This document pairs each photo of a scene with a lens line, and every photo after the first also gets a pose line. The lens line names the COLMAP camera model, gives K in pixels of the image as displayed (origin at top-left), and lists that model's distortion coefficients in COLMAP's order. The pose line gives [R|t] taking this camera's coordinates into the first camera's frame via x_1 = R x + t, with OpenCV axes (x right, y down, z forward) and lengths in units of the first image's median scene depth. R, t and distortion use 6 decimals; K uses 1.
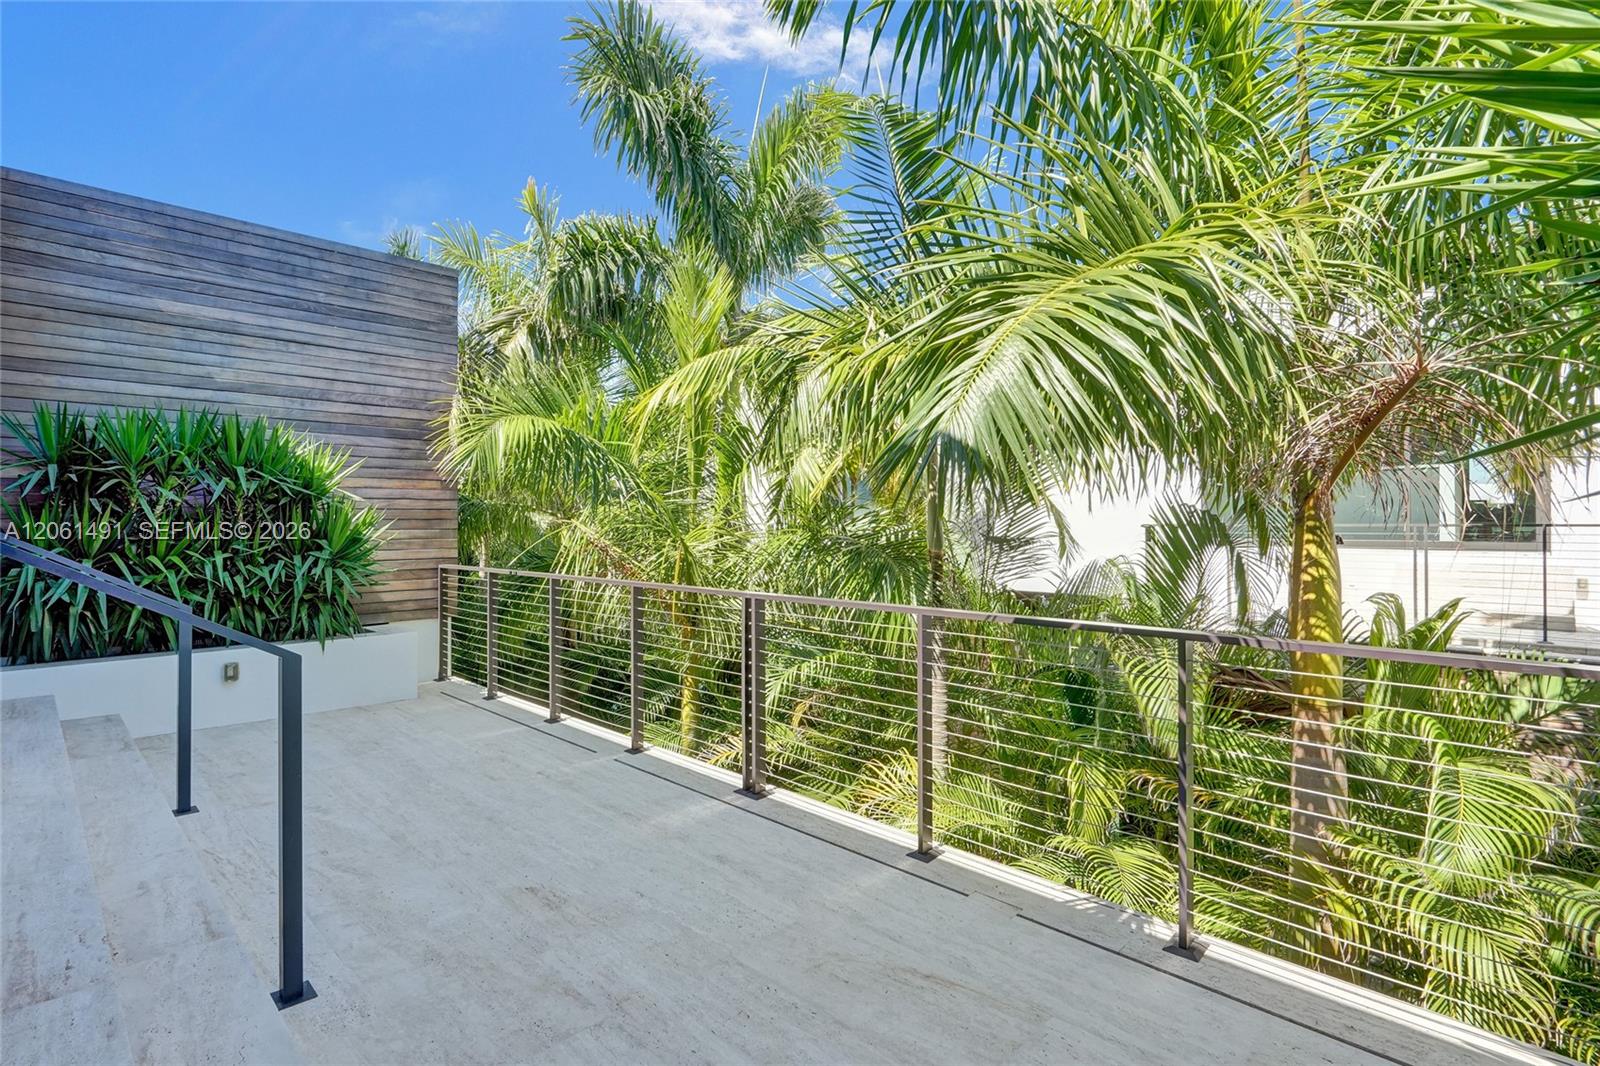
lens RADIAL K [[769.6, 0, 805.9], [0, 769.6, 524.9], [0, 0, 1]] dist [-0.003894, -0.000409]
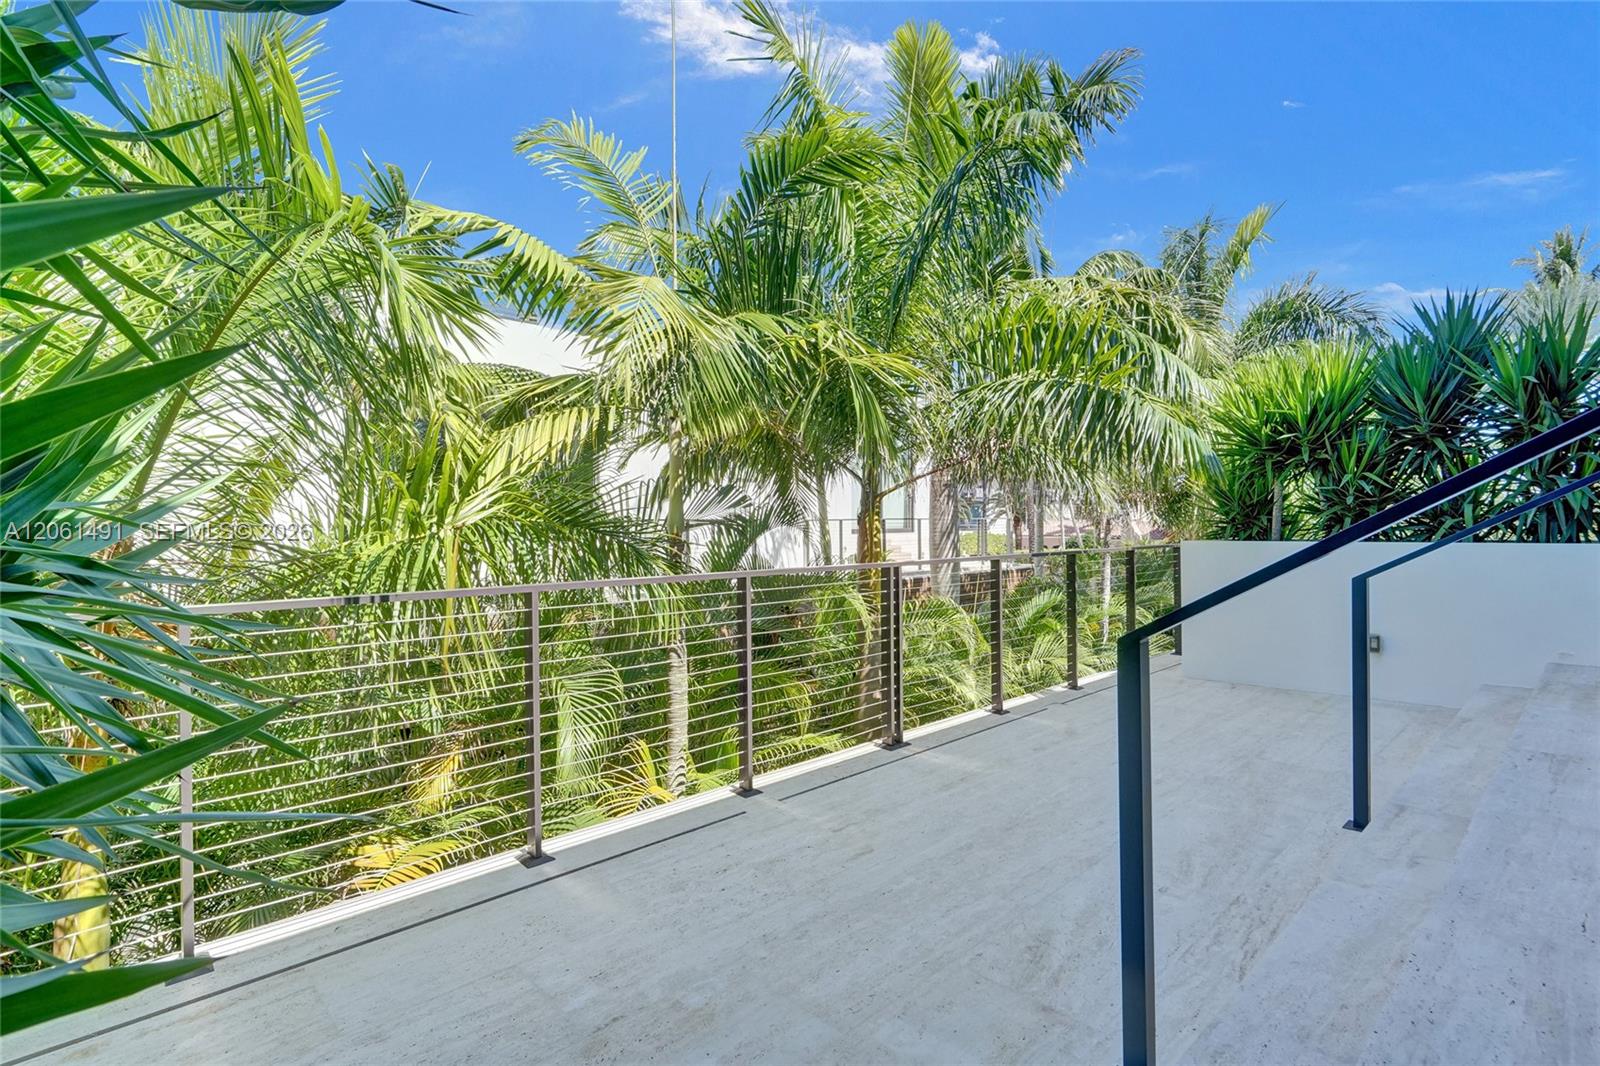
lens RADIAL K [[769.6, 0, 805.9], [0, 769.6, 524.9], [0, 0, 1]] dist [-0.003894, -0.000409]
pose [[0.040312, 0.003809, 0.999180, -1.258509], [0.014962, 0.999878, -0.004415, 0.043792], [-0.999075, 0.015128, 0.040250, 1.168126]]
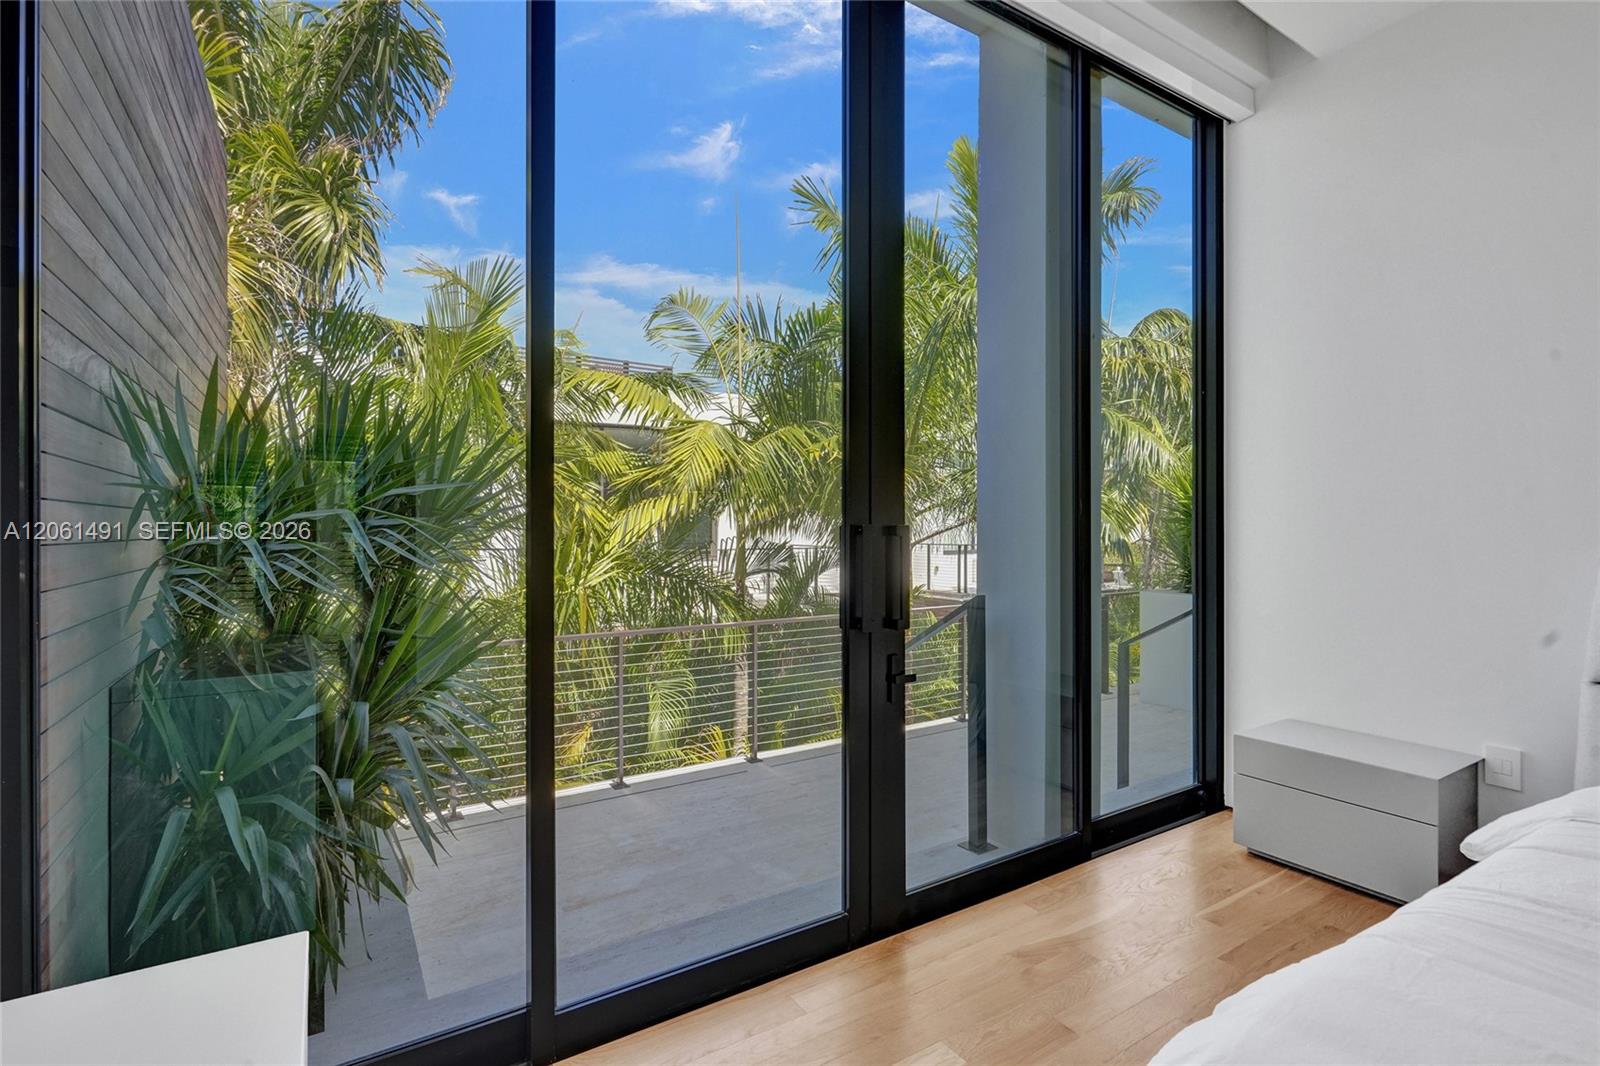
lens RADIAL K [[746.9, 0, 791.5], [0, 746.9, 532.4], [0, 0, 1]] dist [-0.002001, -0.000233]
pose [[0.234260, 0.003055, 0.972169, -1.728139], [-0.000395, 0.999995, -0.003048, -0.076347], [-0.972174, 0.000330, 0.234260, 0.860989]]
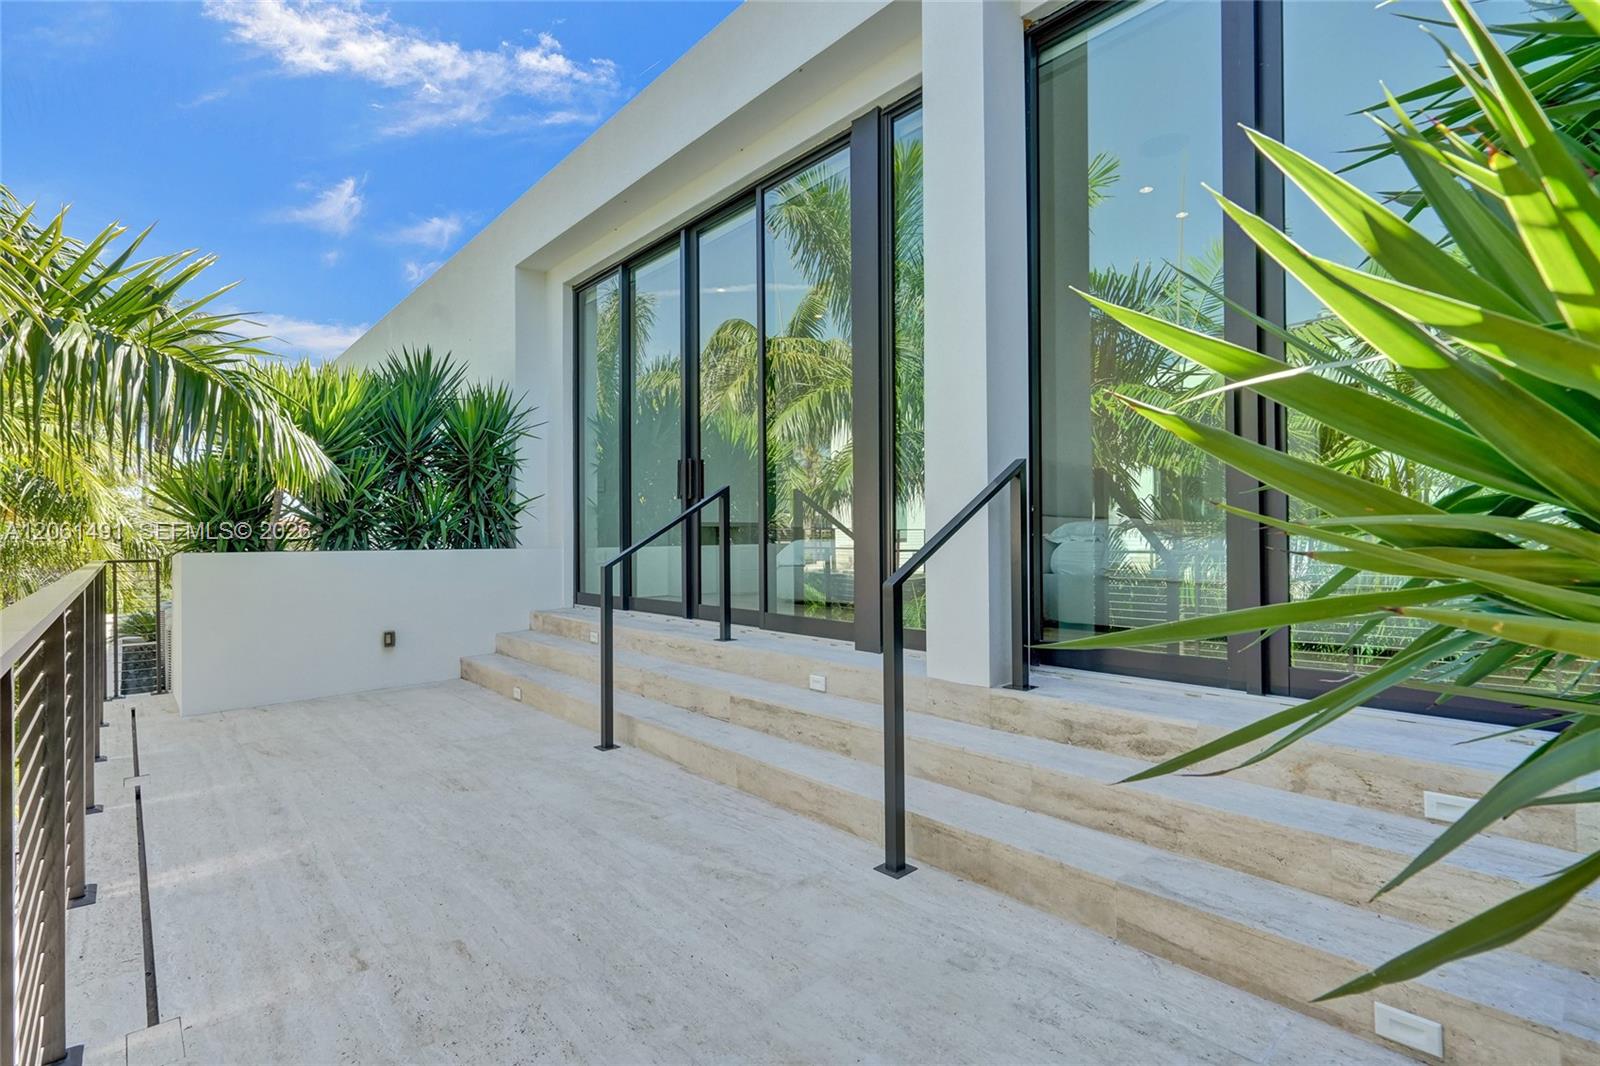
lens RADIAL K [[746.9, 0, 791.5], [0, 746.9, 532.4], [0, 0, 1]] dist [-0.002001, -0.000233]
pose [[-0.997166, 0.011565, 0.074335, -0.770759], [0.011308, 0.999929, -0.003873, 0.059851], [-0.074375, -0.003022, -0.997226, 1.705824]]
